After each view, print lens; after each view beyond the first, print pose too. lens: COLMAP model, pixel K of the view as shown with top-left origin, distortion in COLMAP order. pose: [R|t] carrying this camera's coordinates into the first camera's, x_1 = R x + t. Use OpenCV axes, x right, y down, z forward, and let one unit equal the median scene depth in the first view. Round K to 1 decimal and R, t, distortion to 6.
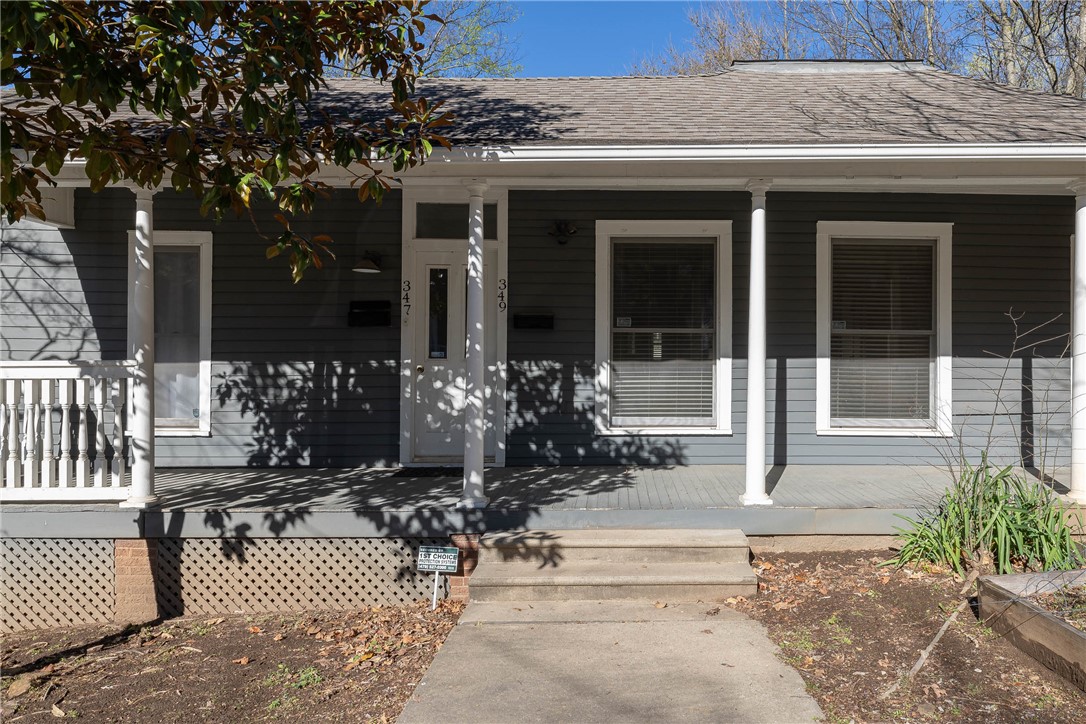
lens RADIAL K [[711.9, 0, 614.8], [0, 711.9, 370.3], [0, 0, 1]] dist [0.031947, -0.010600]
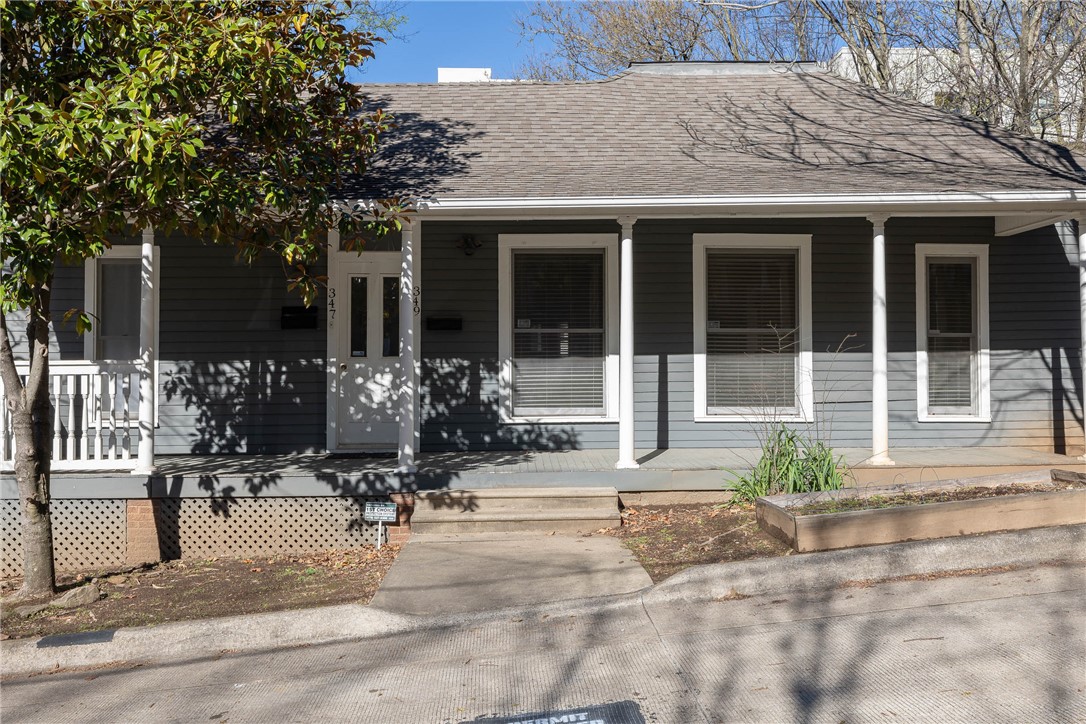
lens RADIAL K [[1100.9, 0, 538.6], [0, 1100.9, 371.5], [0, 0, 1]] dist [0.045799, 0.000000]
pose [[0.999794, -0.008080, 0.018597, 0.003409], [0.008120, 0.999965, -0.002116, 0.016021], [-0.018579, 0.002267, 0.999825, -0.977383]]
